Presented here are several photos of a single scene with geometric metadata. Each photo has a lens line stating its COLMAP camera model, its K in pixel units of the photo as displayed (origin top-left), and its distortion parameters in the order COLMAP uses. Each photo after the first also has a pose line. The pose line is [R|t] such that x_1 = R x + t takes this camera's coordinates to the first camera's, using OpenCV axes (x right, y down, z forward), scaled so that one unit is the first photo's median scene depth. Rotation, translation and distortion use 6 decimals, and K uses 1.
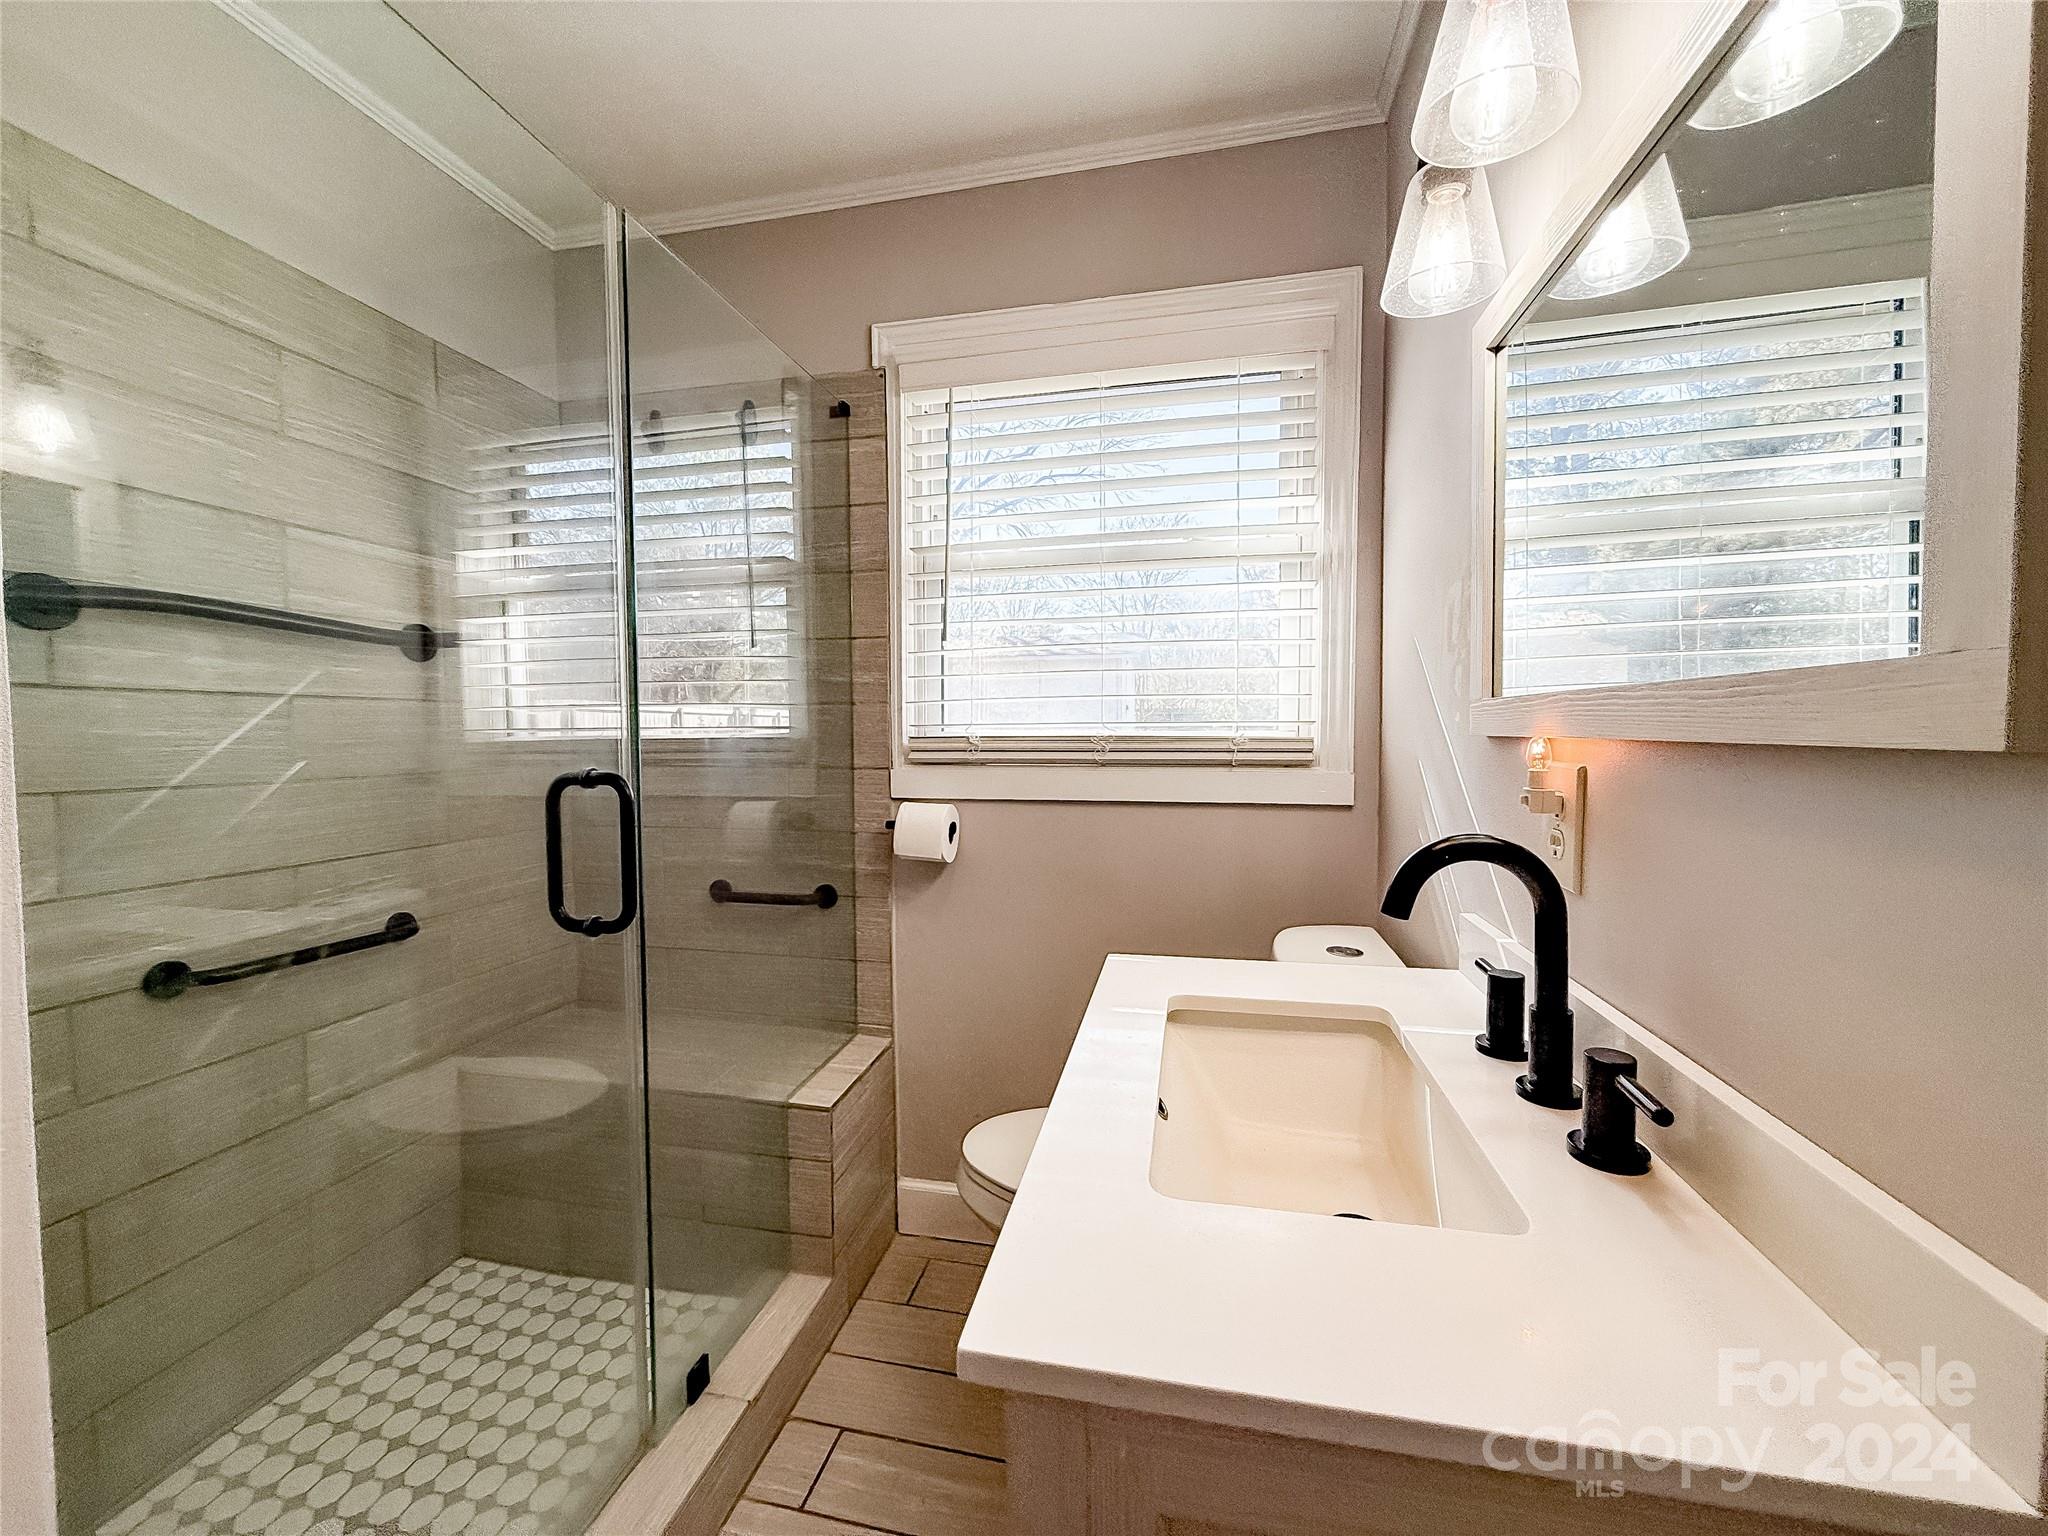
lens RADIAL K [[816.2, 0, 1021.5], [0, 816.2, 769.7], [0, 0, 1]] dist [0.001174, 0.000249]
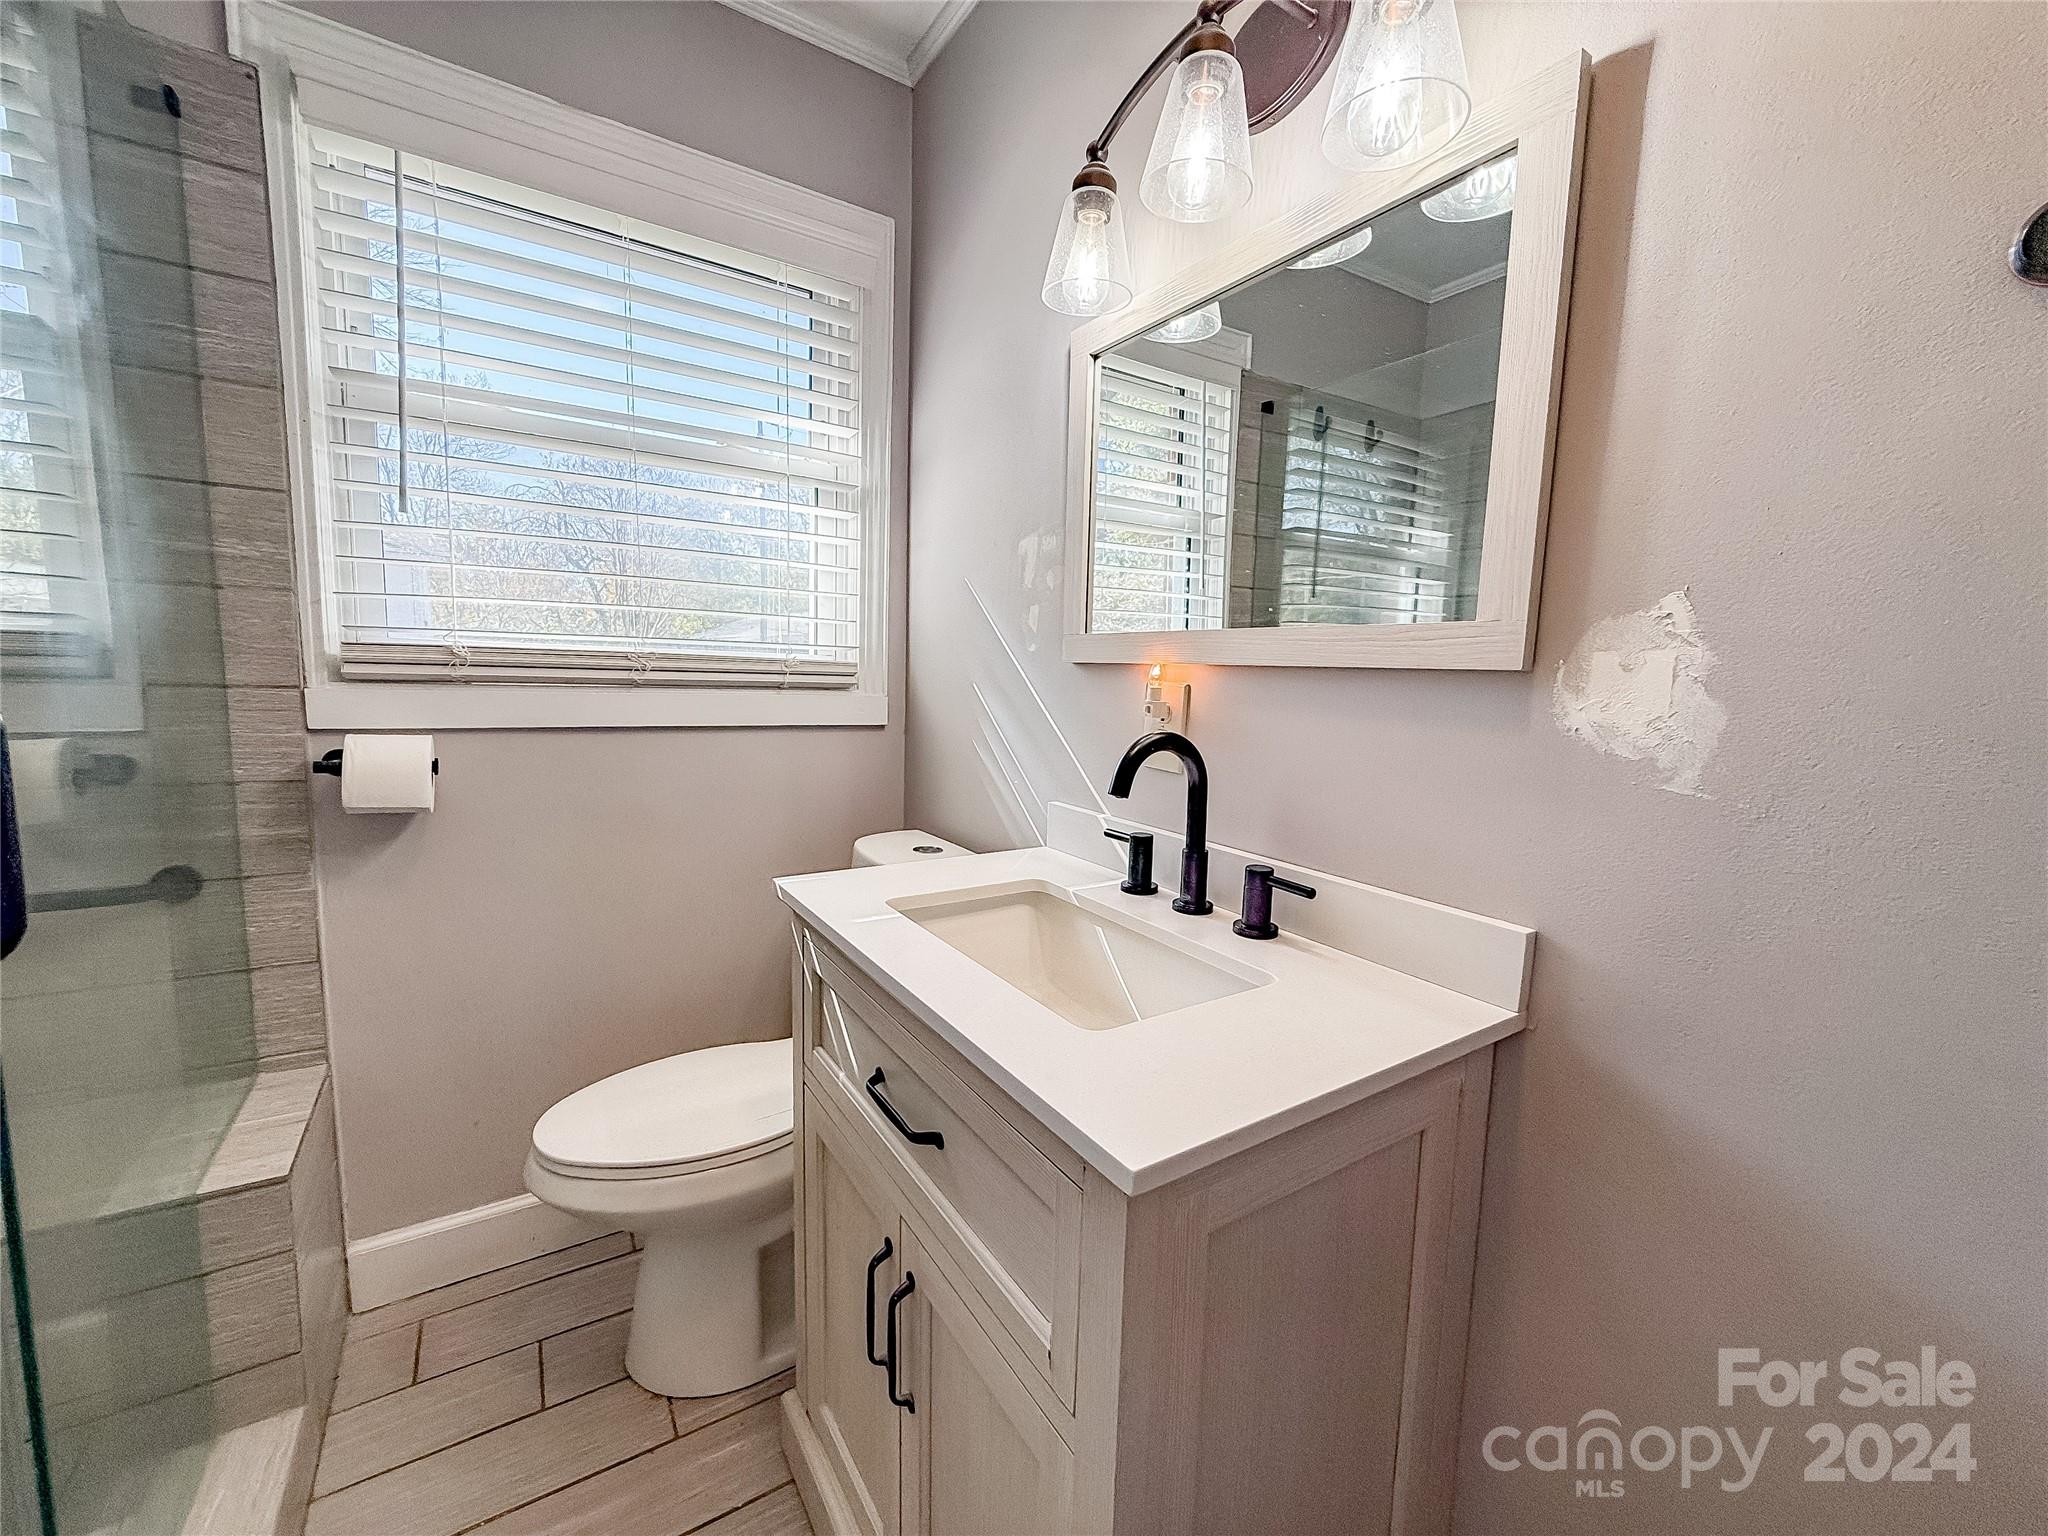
lens RADIAL K [[816.2, 0, 1021.5], [0, 816.2, 769.7], [0, 0, 1]] dist [0.001174, 0.000249]
pose [[0.706029, -0.058229, 0.705785, -0.236707], [-0.000564, 0.996567, 0.082784, 0.011384], [-0.708183, -0.058846, 0.703572, 0.080724]]
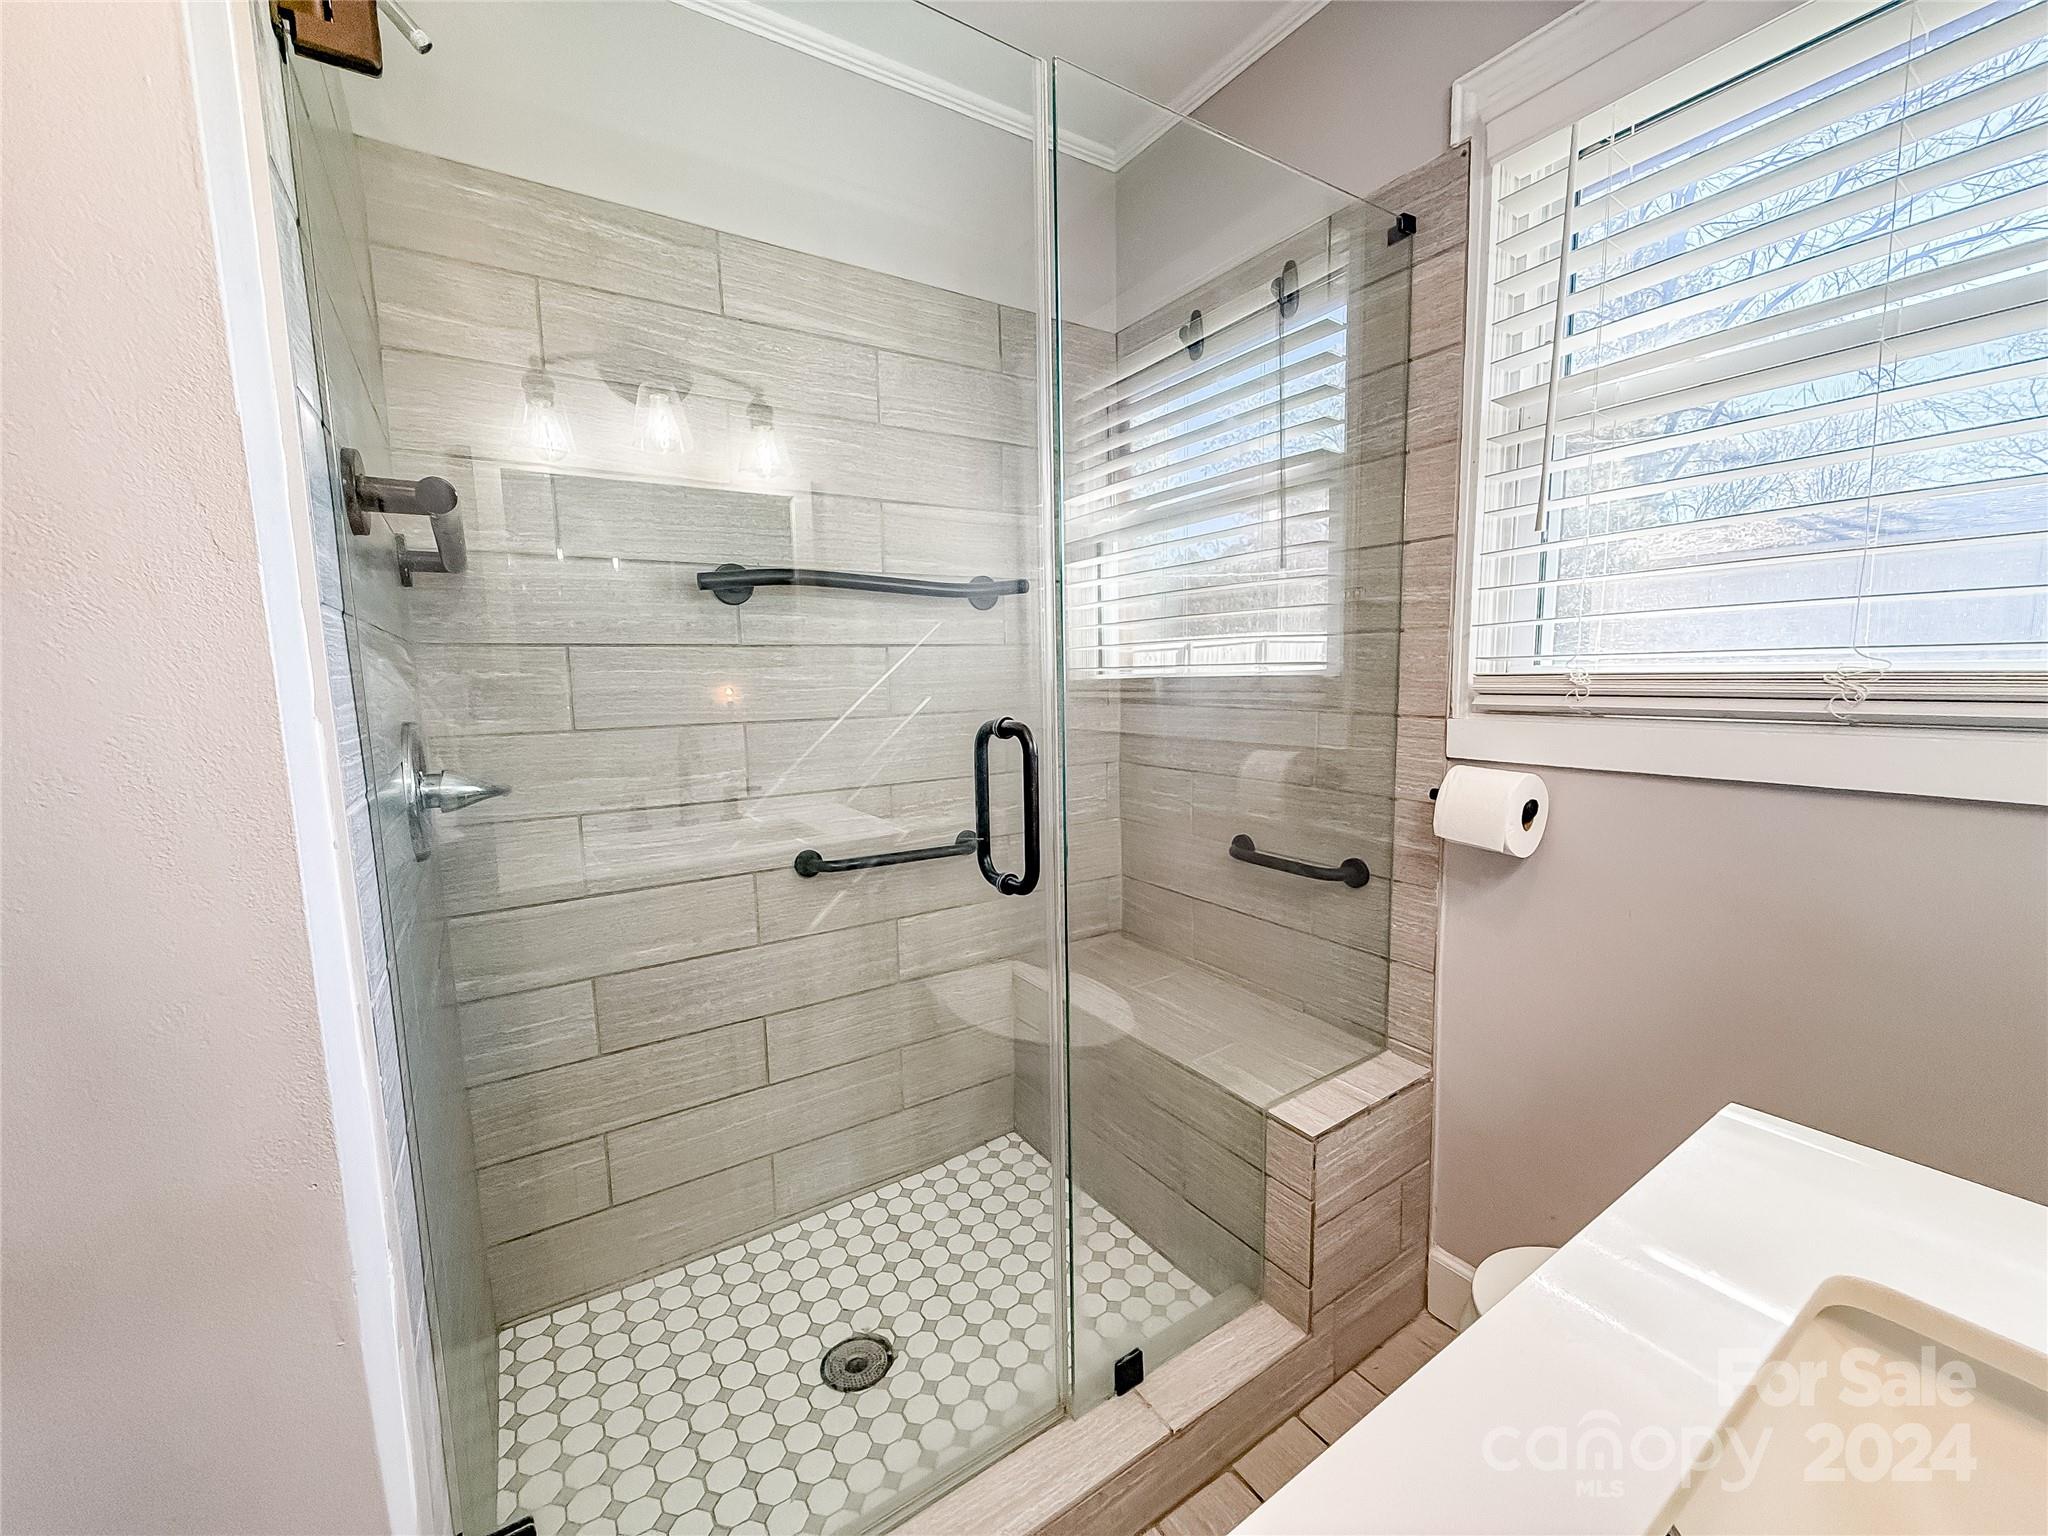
lens RADIAL K [[819.3, 0, 1016.8], [0, 819.3, 768.4], [0, 0, 1]] dist [0.000385, -0.000655]
pose [[0.712154, 0.073972, -0.698116, 0.086304], [-0.014455, 0.995767, 0.090765, -0.018036], [0.701875, -0.054548, 0.710209, 0.211584]]
